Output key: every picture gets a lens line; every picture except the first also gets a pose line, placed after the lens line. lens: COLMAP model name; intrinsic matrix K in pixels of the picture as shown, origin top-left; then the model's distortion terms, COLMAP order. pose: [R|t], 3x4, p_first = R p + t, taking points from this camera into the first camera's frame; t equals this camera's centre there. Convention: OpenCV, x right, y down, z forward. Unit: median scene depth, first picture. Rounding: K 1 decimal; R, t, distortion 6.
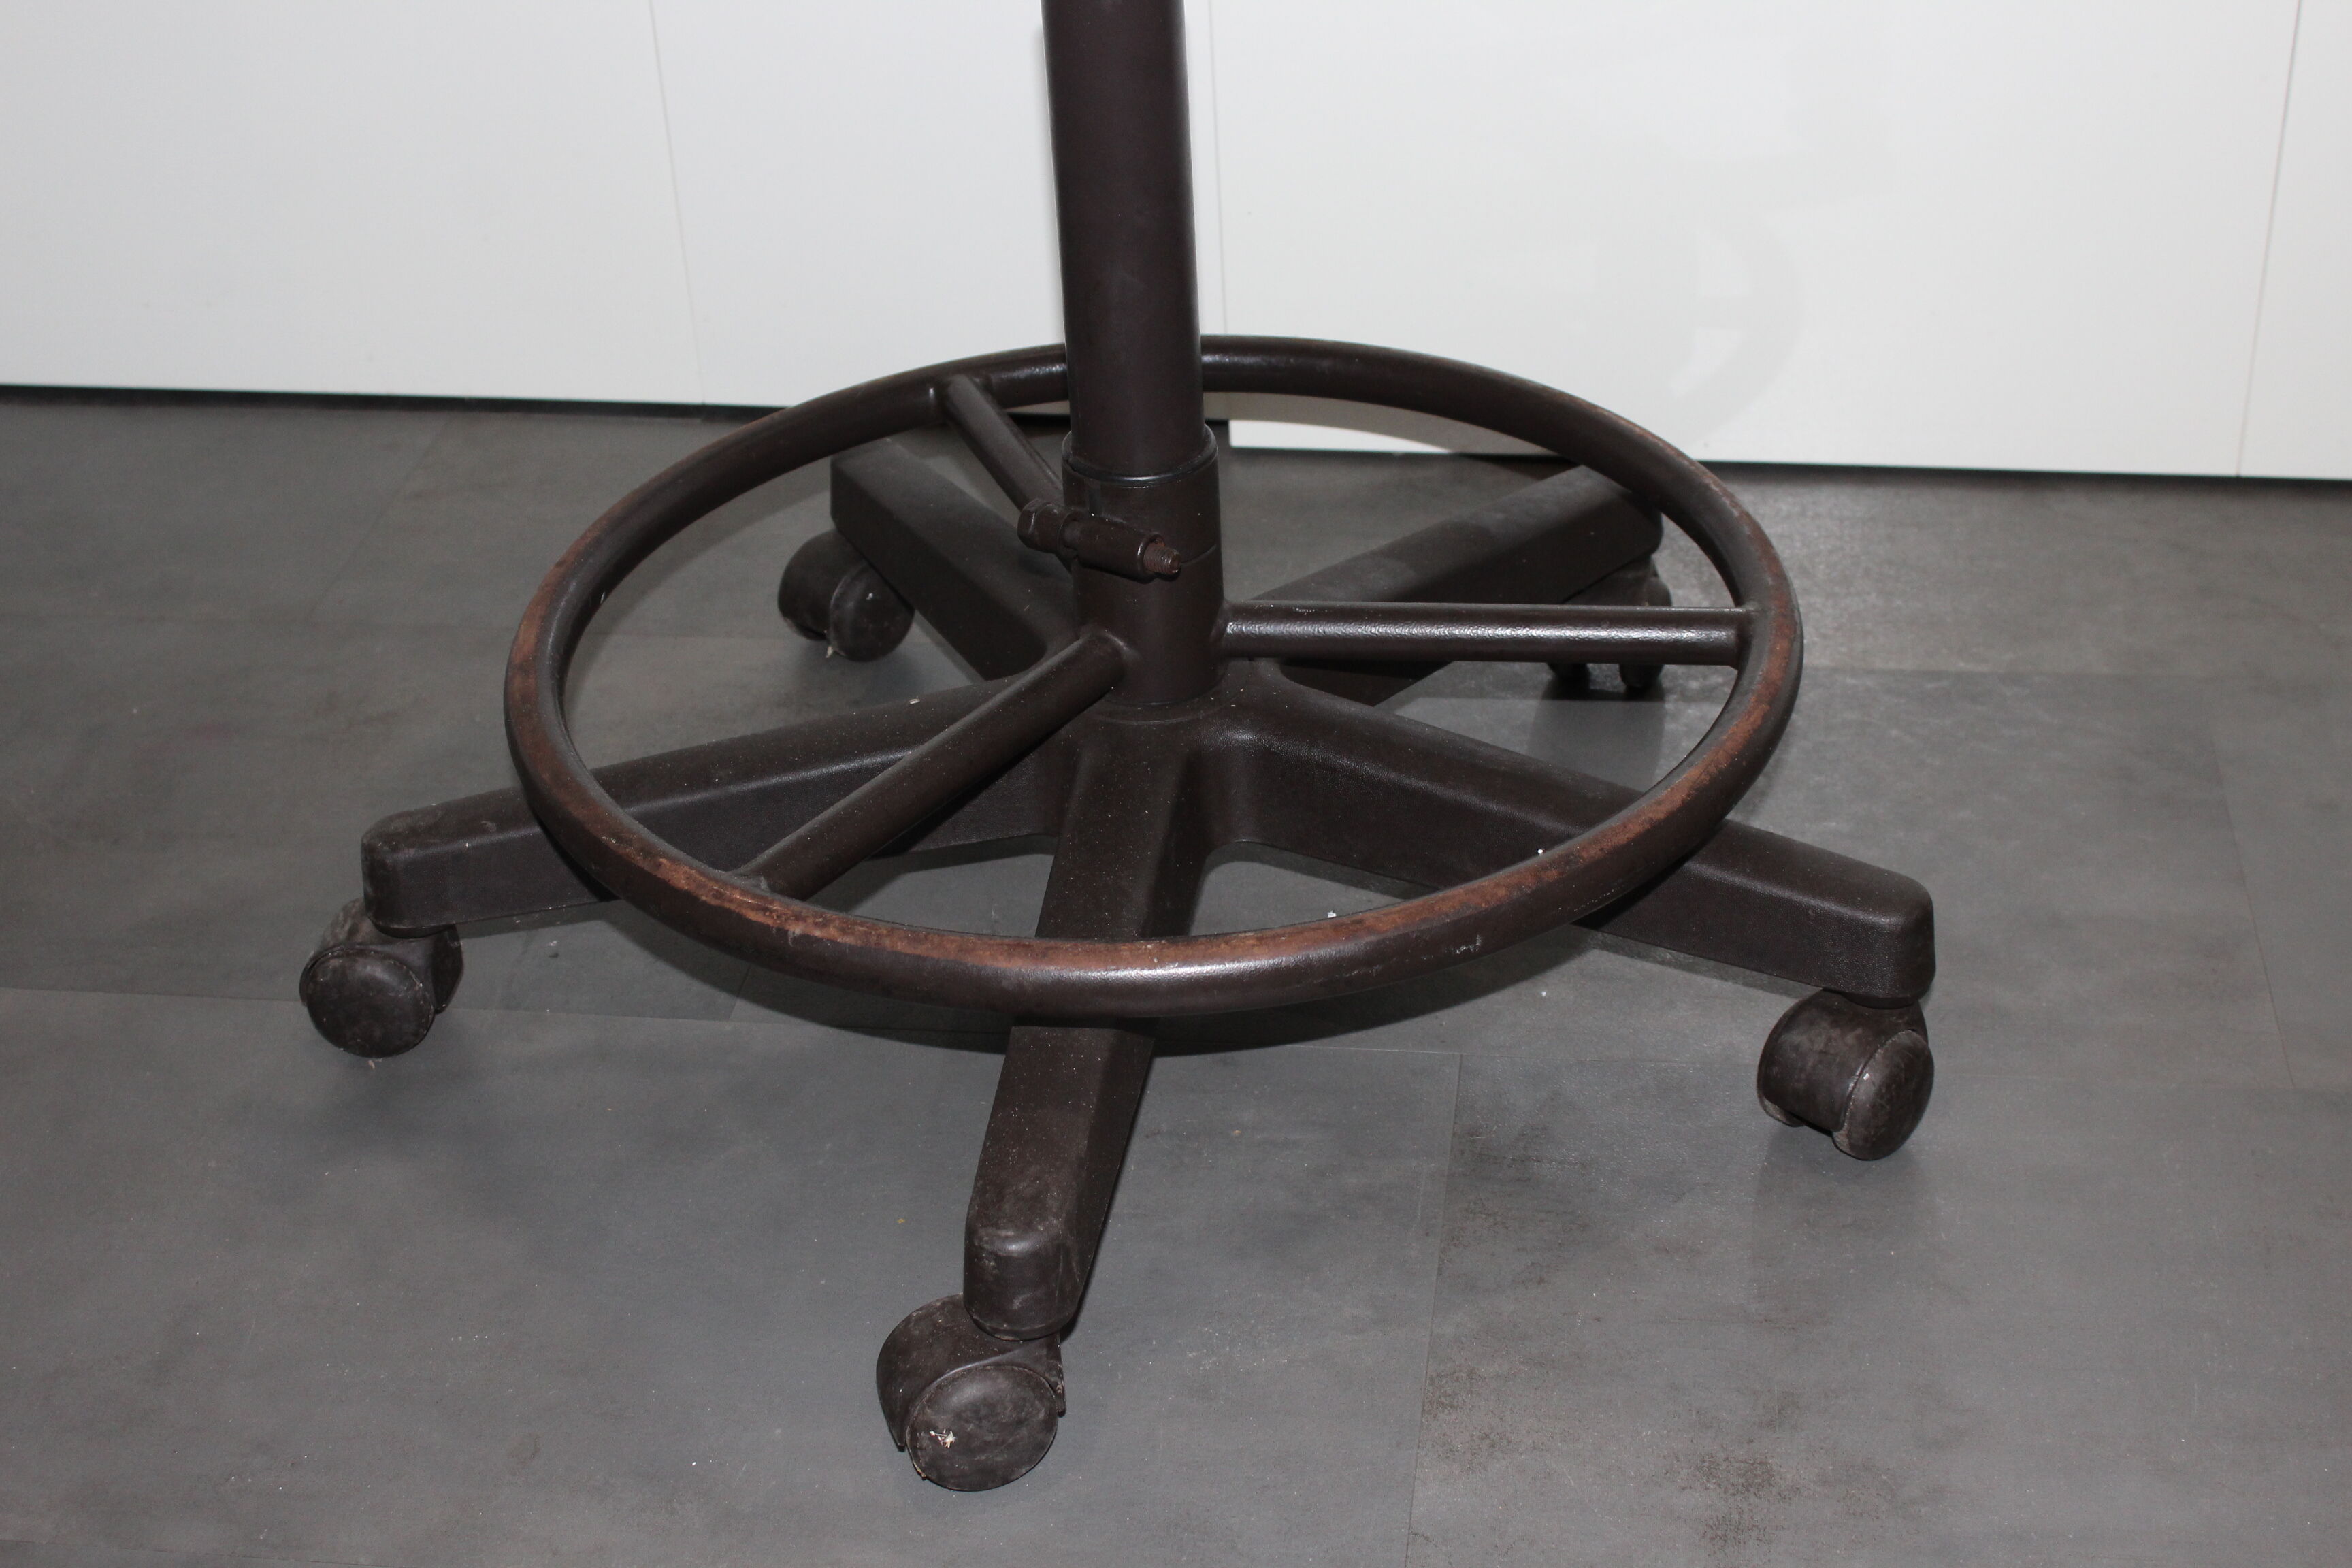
lens RADIAL K [[3391.1, 0, 1187.2], [0, 3391.1, 855.3], [0, 0, 1]] dist [-0.138388, 0.026840]
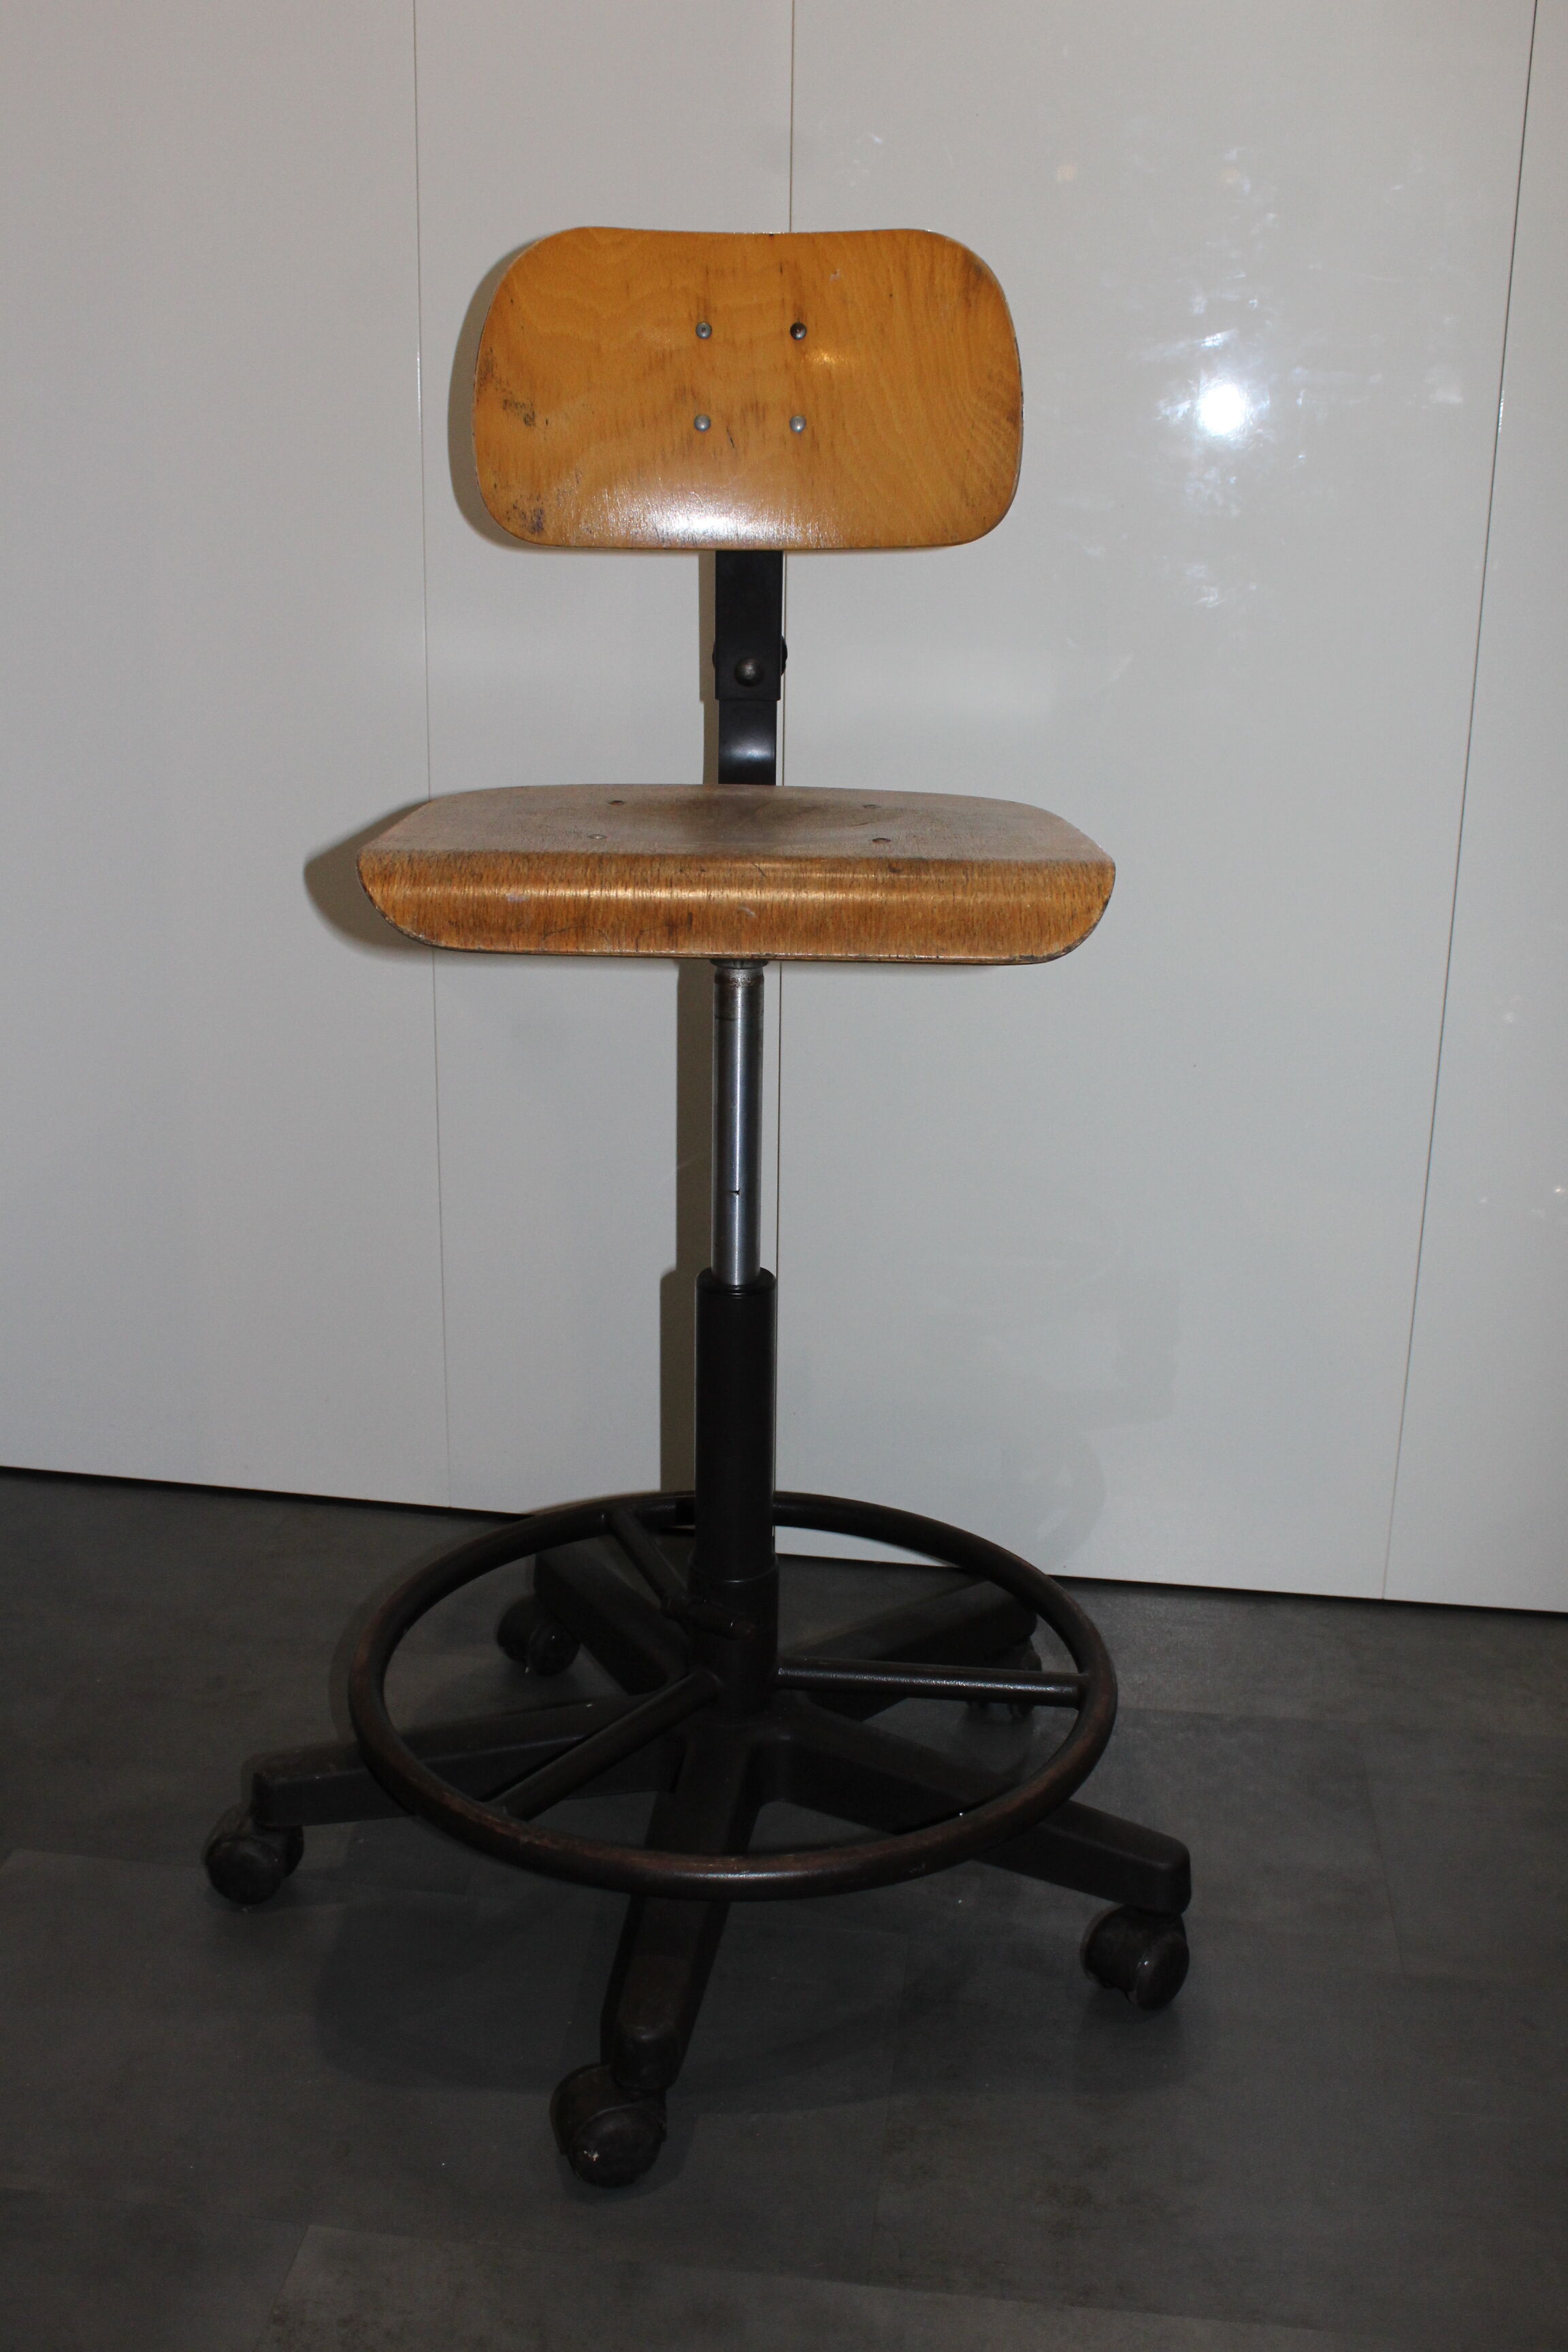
lens RADIAL K [[2336.4, 0, 784.0], [0, 2336.4, 1176.0], [0, 0, 1]] dist [-0.121144, 0.016715]
pose [[0.997978, 0.056863, 0.028398, -0.032962], [-0.047289, 0.962808, -0.266015, 0.003309], [-0.042468, 0.264134, 0.963551, -0.184566]]
